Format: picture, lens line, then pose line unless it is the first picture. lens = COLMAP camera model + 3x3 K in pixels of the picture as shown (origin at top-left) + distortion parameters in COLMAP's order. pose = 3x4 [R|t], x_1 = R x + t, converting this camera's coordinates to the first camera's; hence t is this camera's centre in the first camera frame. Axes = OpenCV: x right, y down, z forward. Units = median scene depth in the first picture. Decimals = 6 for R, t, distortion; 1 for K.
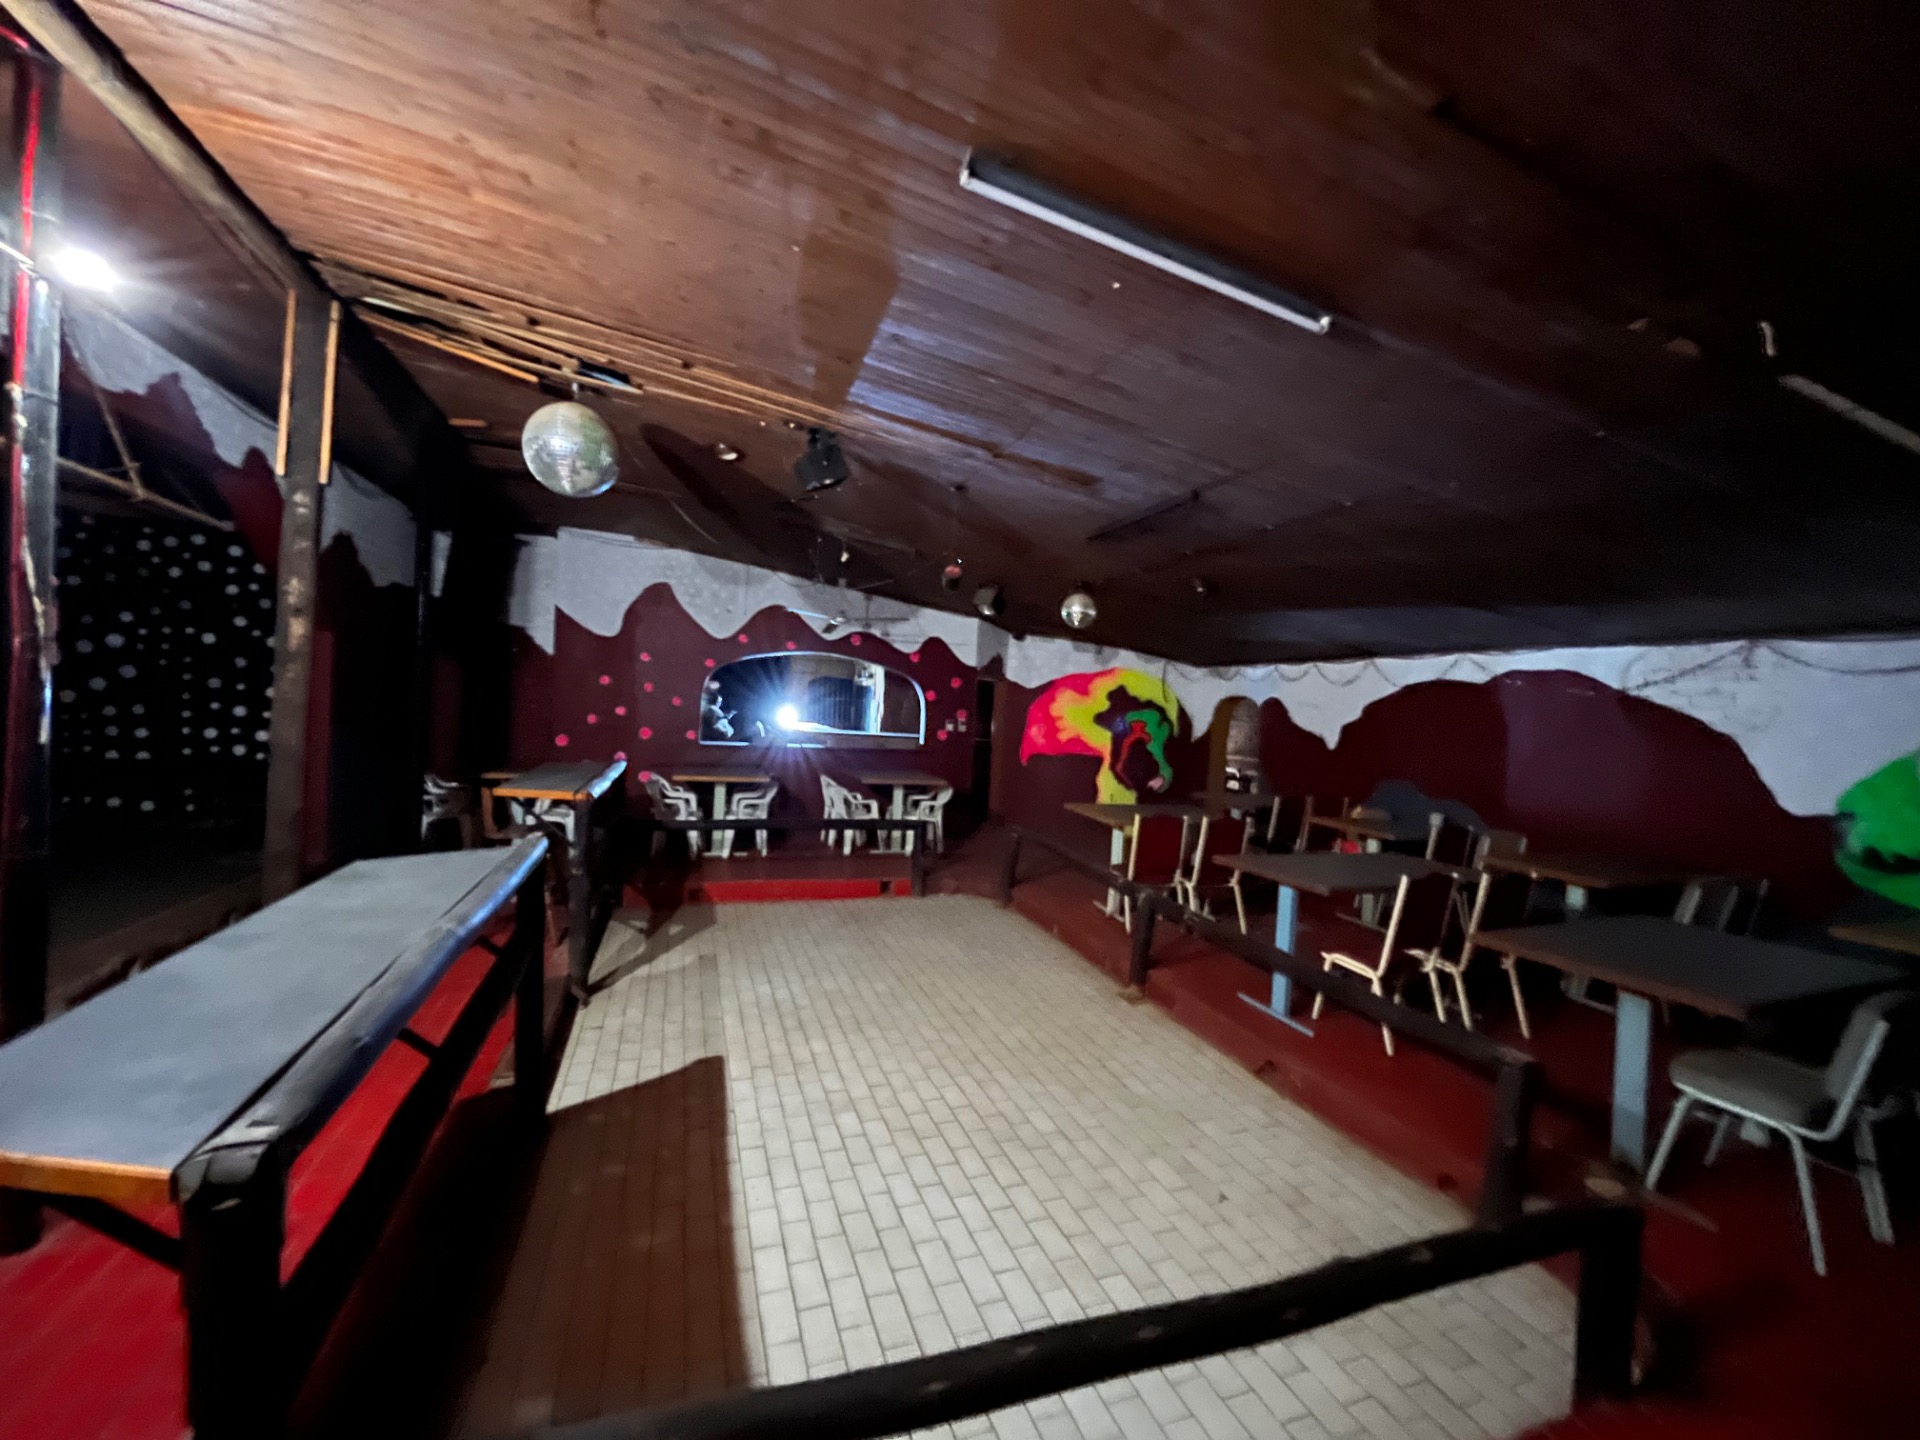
lens RADIAL K [[785.6, 0, 953.5], [0, 785.6, 707.1], [0, 0, 1]] dist [-0.002201, -0.000427]
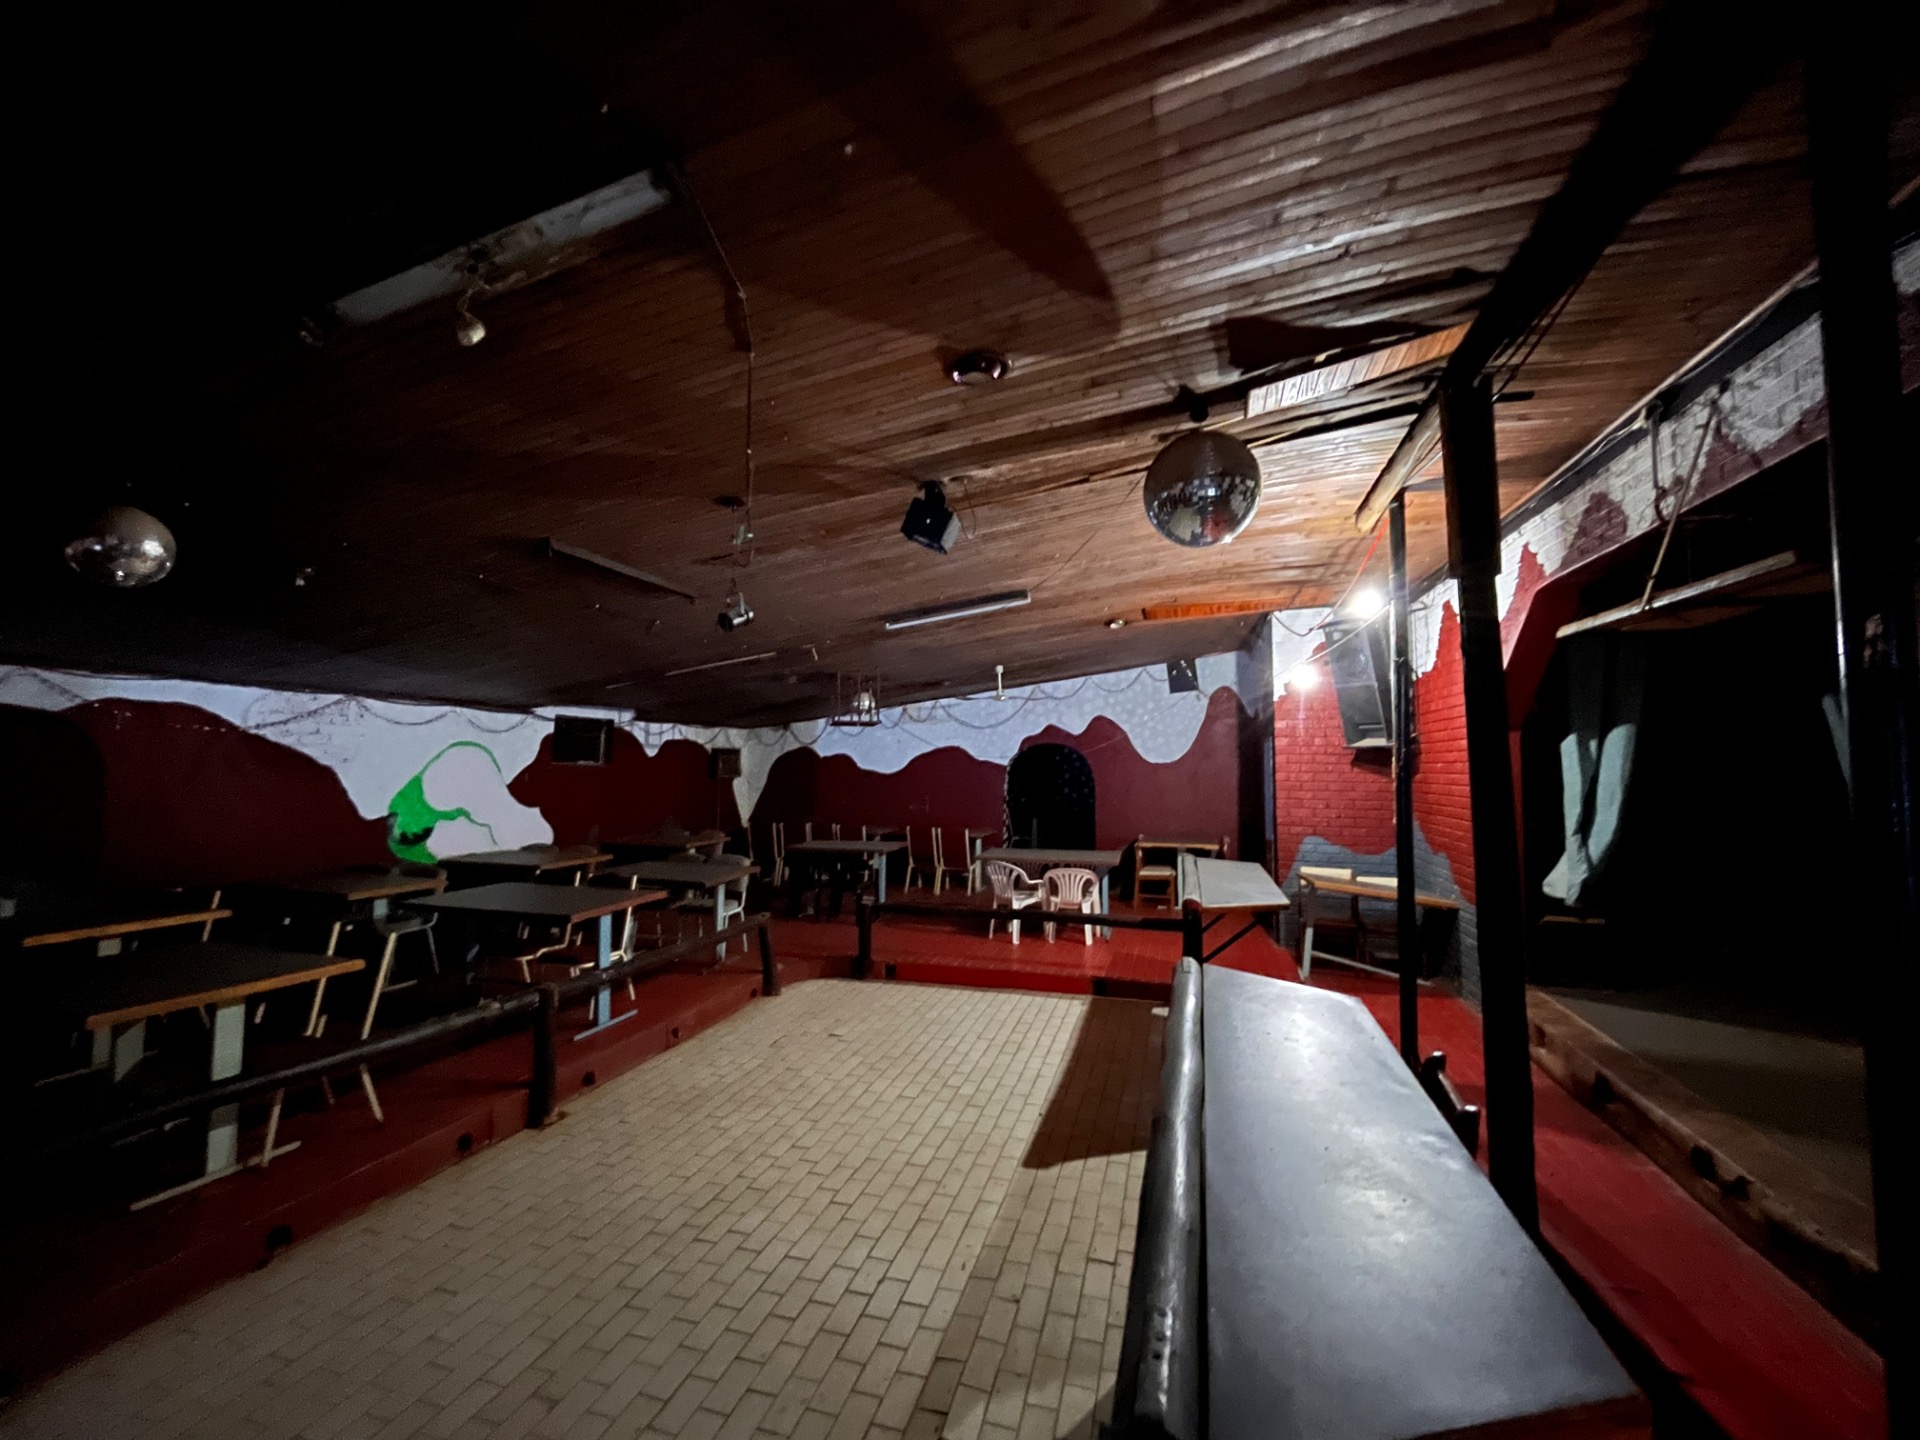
lens RADIAL K [[785.6, 0, 955.9], [0, 785.6, 716.3], [0, 0, 1]] dist [-0.002201, -0.000427]
pose [[-0.815000, -0.019210, 0.579142, -0.811923], [-0.046413, 0.998403, -0.032198, -0.072097], [-0.577599, -0.053120, -0.814591, 1.952768]]
